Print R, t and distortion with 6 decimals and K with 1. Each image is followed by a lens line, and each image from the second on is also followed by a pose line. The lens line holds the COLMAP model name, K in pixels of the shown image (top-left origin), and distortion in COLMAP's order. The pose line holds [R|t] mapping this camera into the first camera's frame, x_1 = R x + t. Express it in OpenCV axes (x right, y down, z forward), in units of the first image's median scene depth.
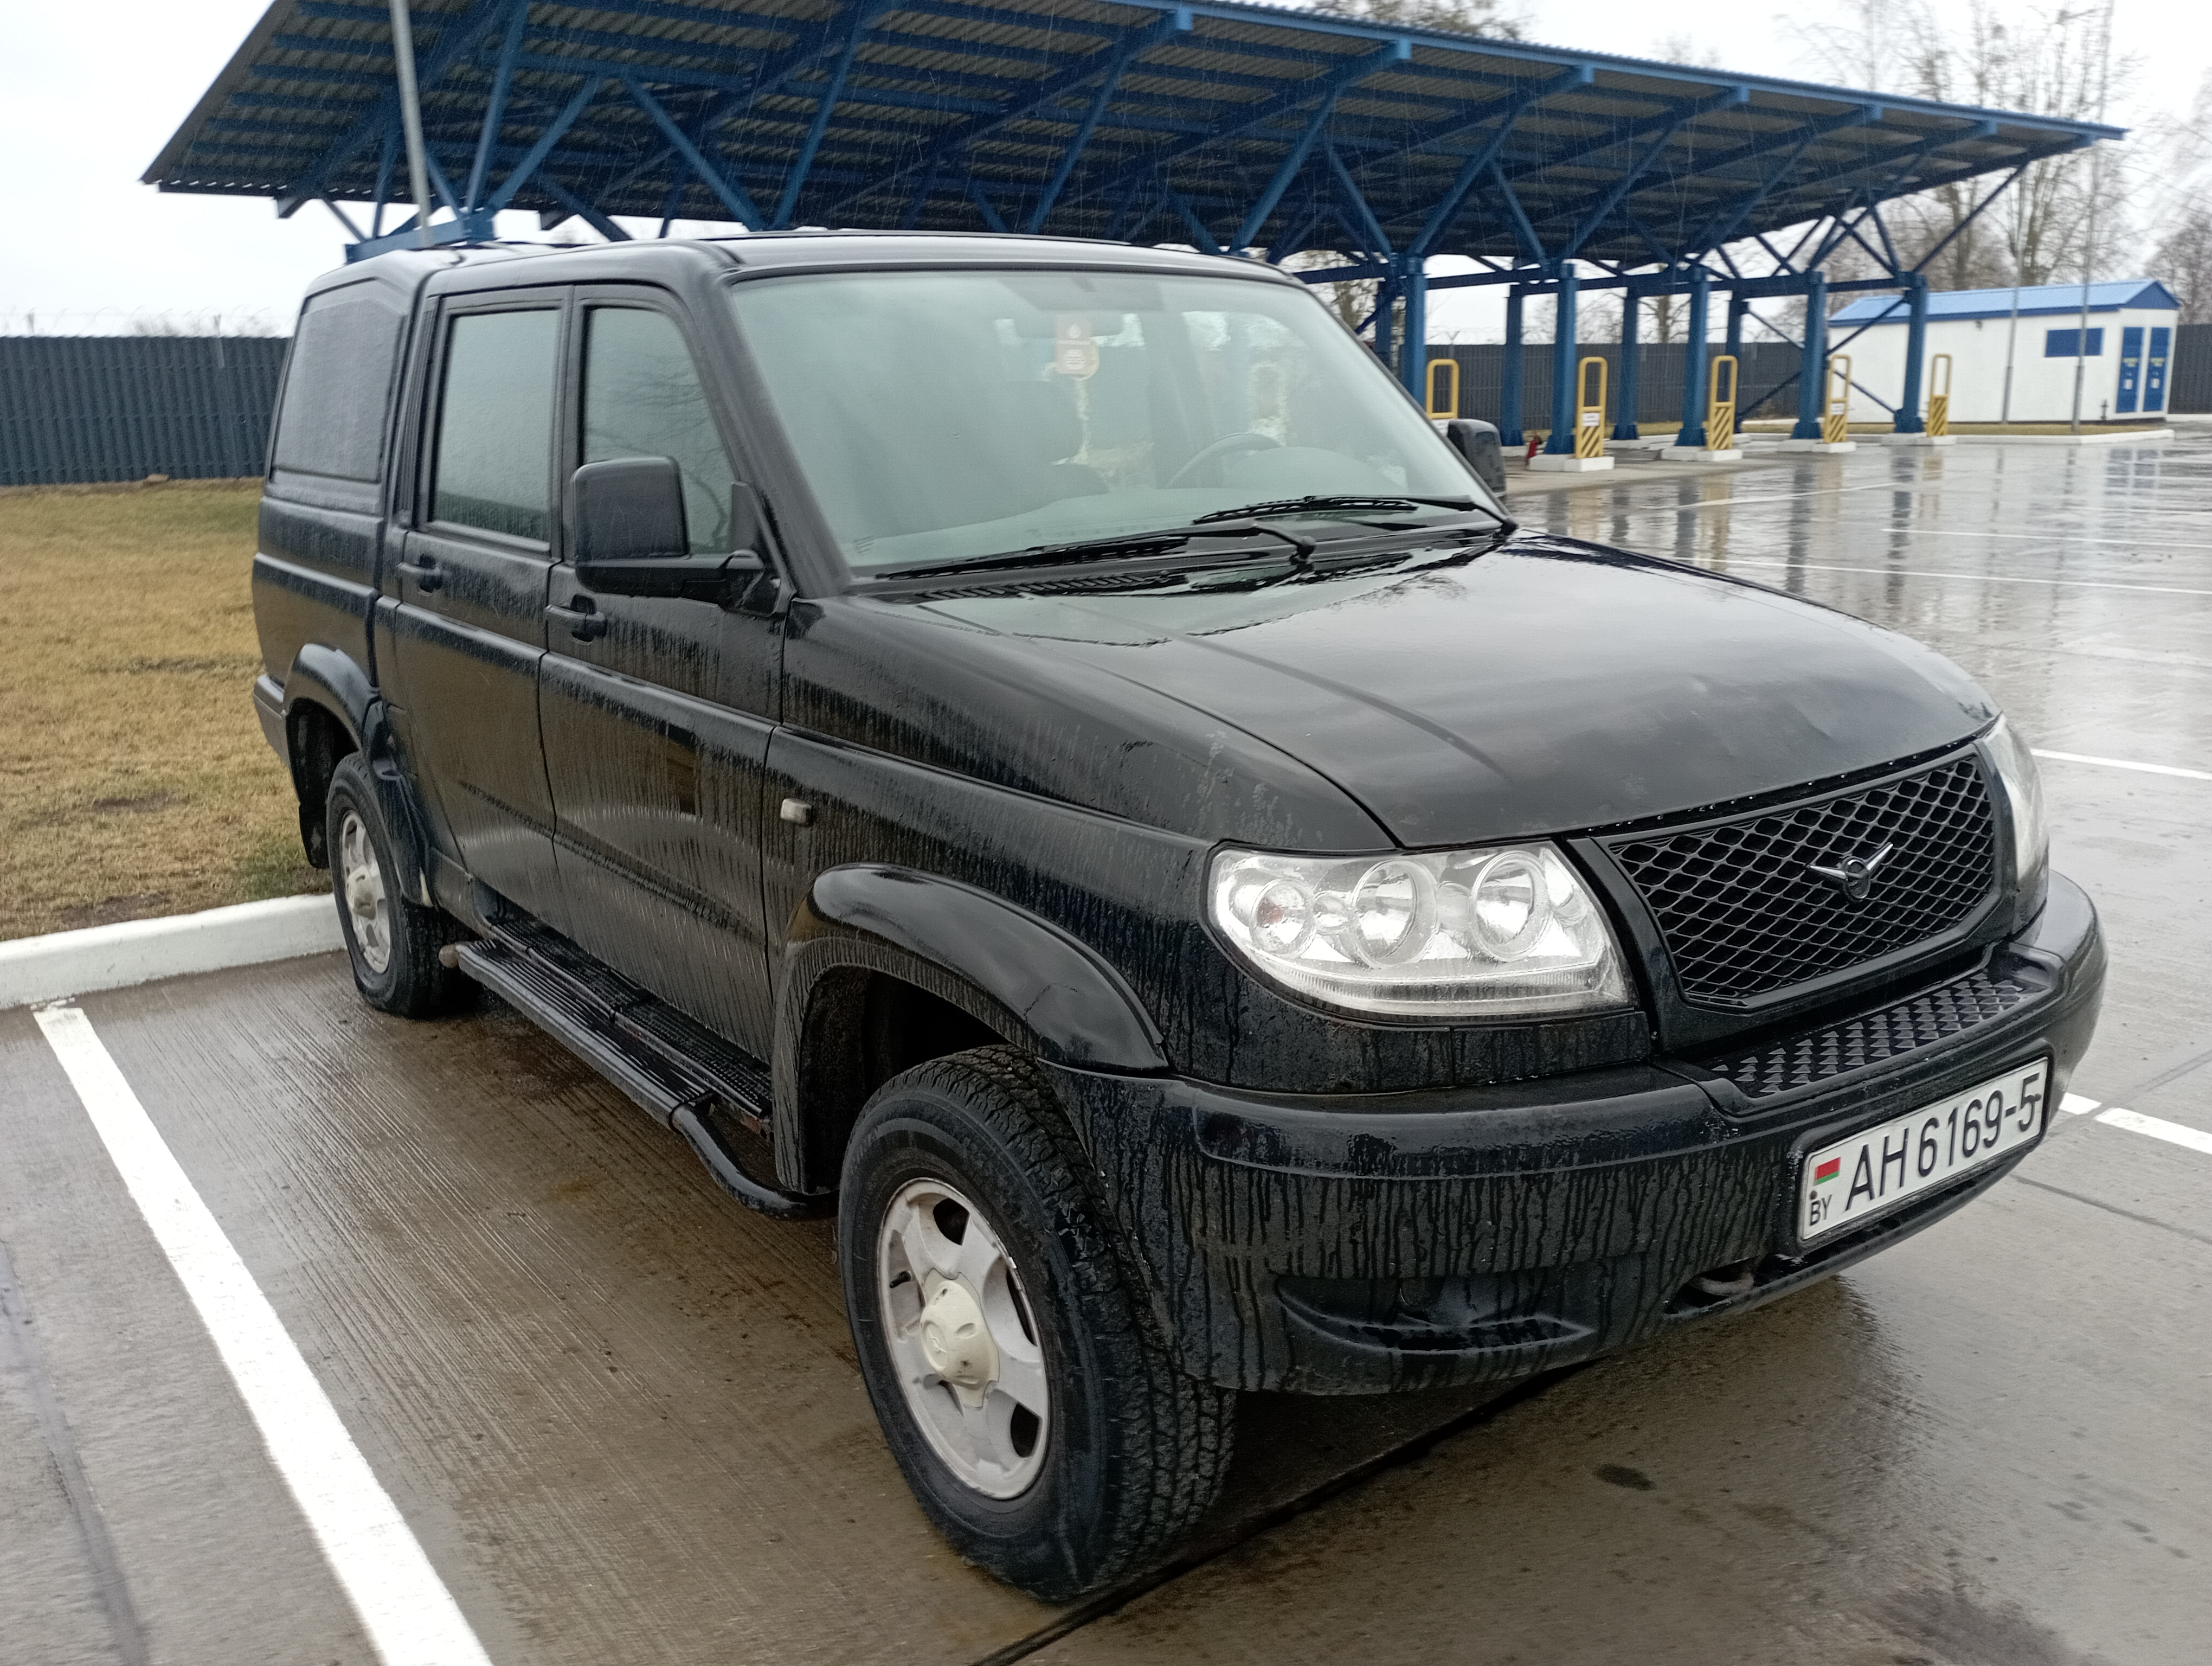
lens RADIAL K [[1834.0, 0, 1152.4], [0, 1834.0, 835.6], [0, 0, 1]] dist [0.127635, -0.183859]
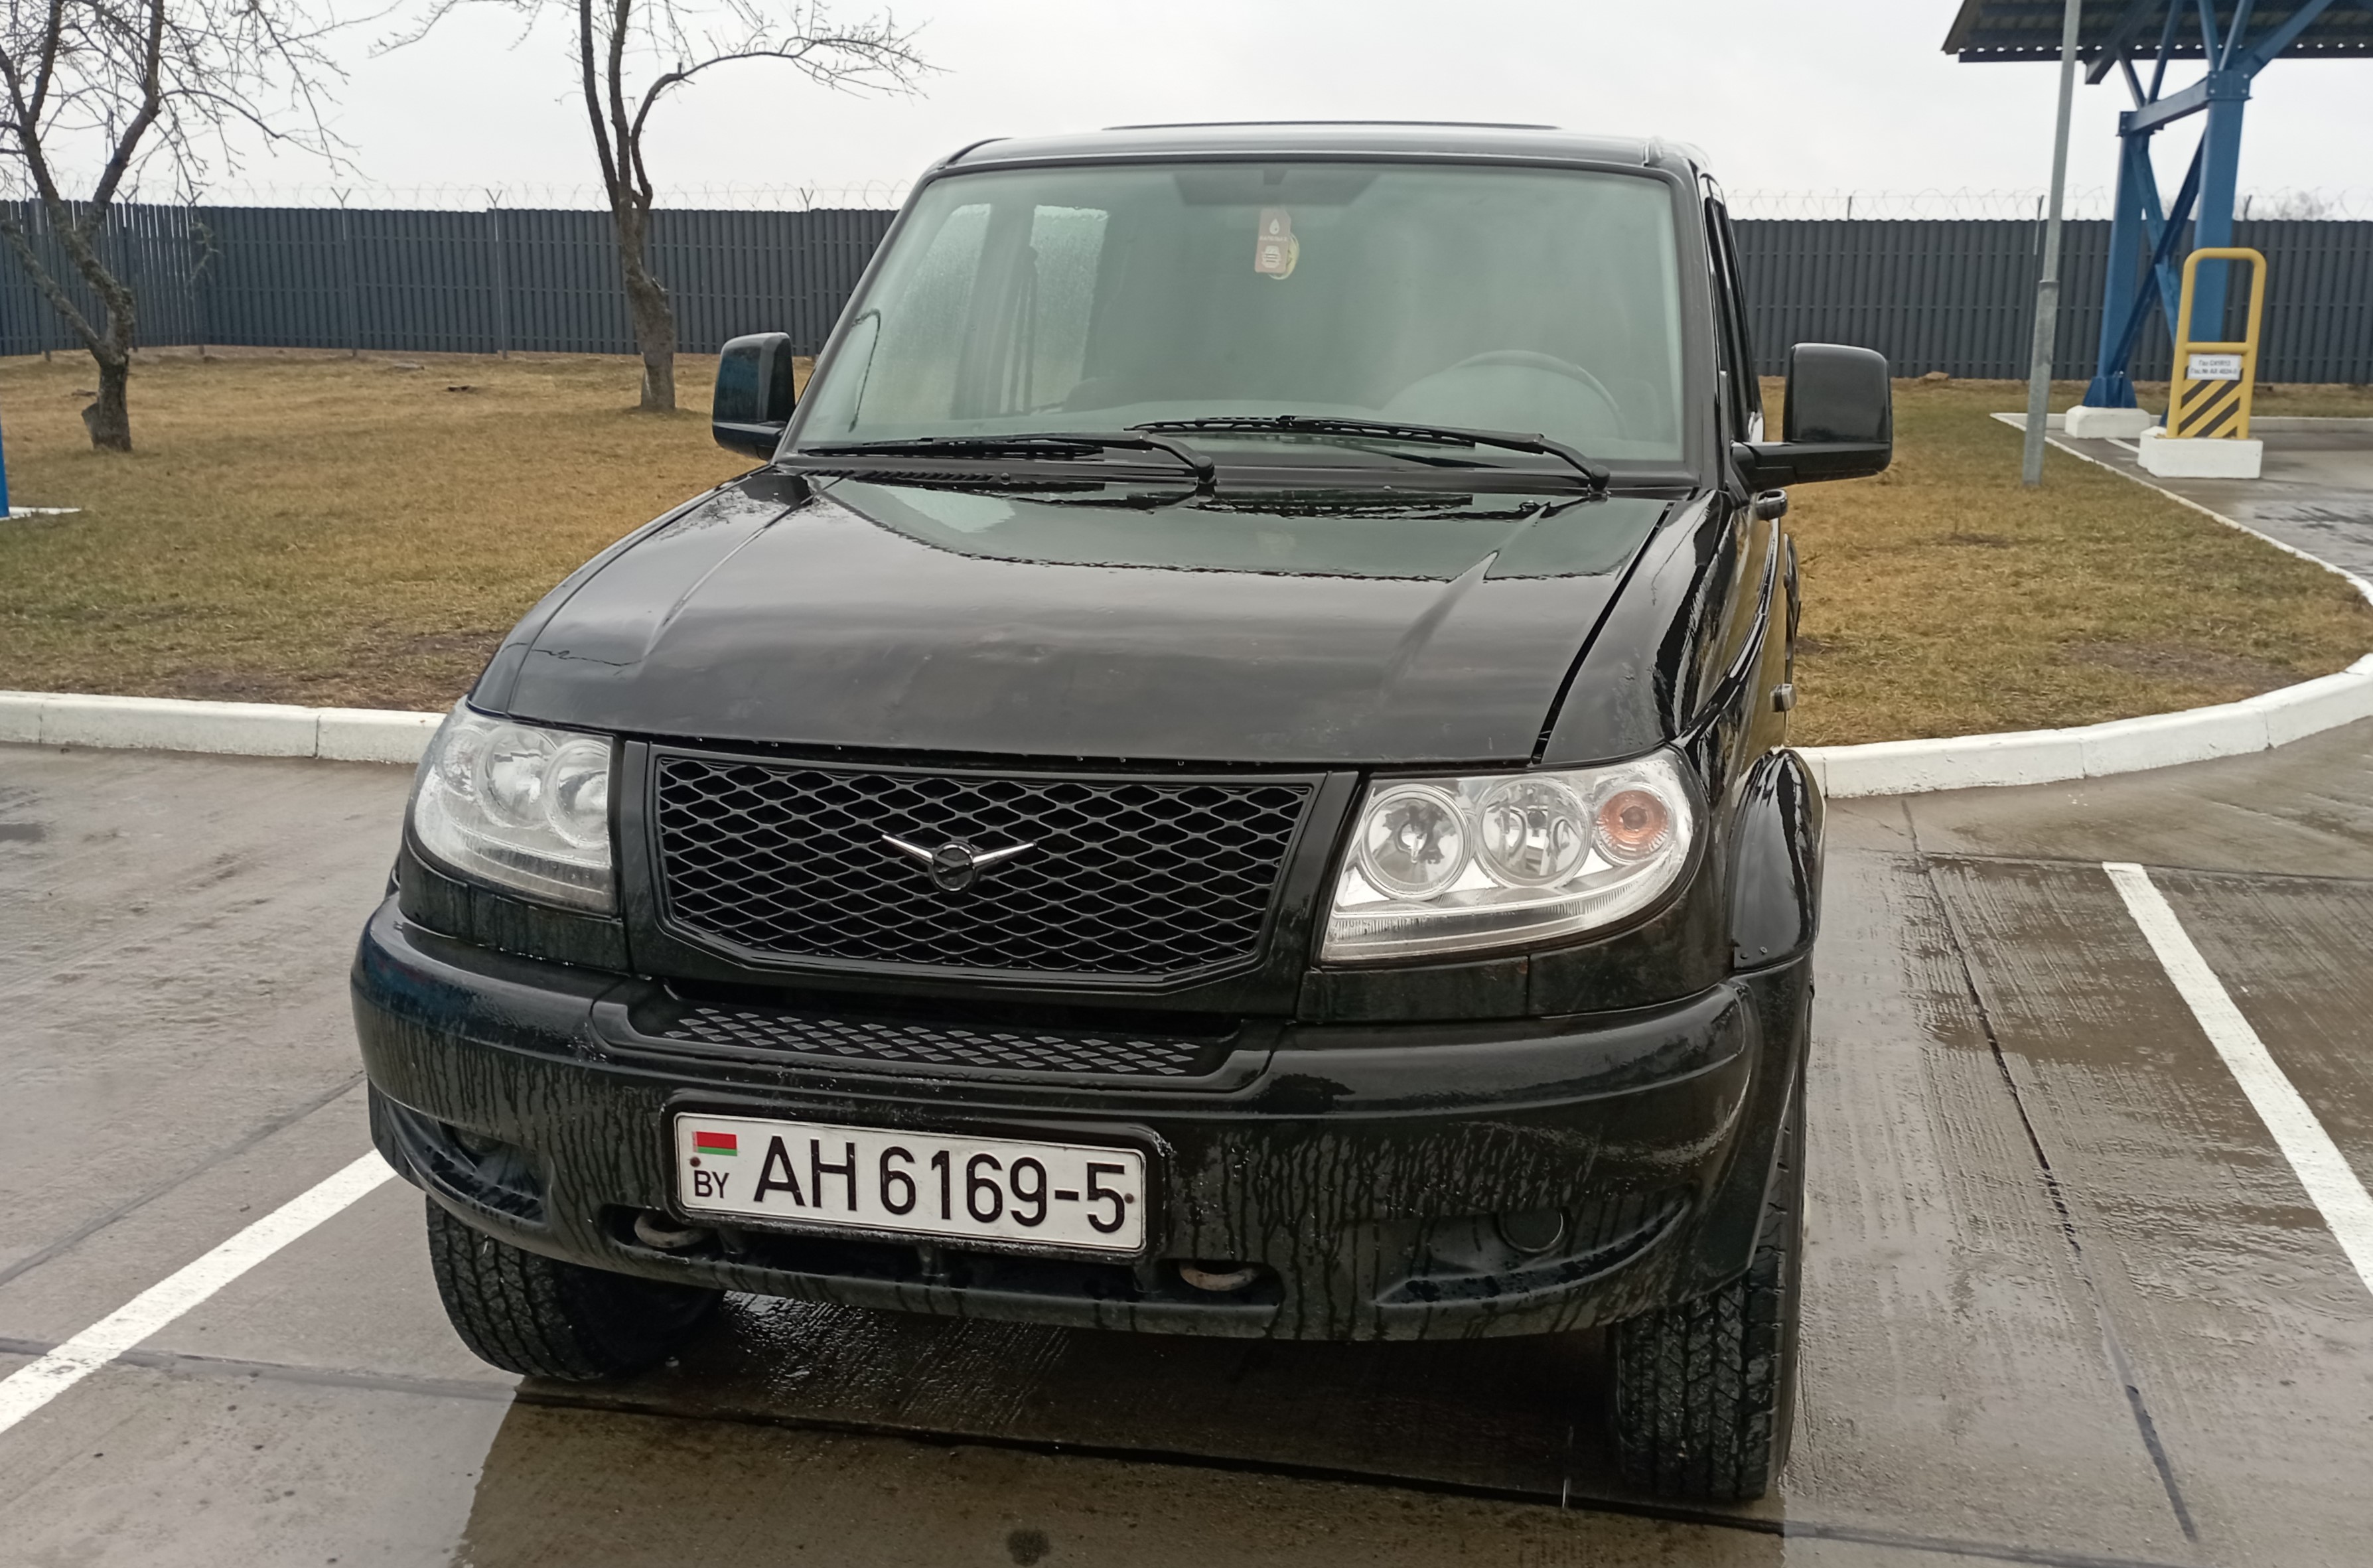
lens RADIAL K [[2203.0, 0, 1192.1], [0, 2203.0, 728.5], [0, 0, 1]] dist [0.071896, -0.000997]
pose [[0.678163, 0.173472, -0.714144, 0.797886], [-0.199903, 0.978645, 0.047889, -0.075803], [0.707201, 0.110283, 0.698359, 0.237443]]
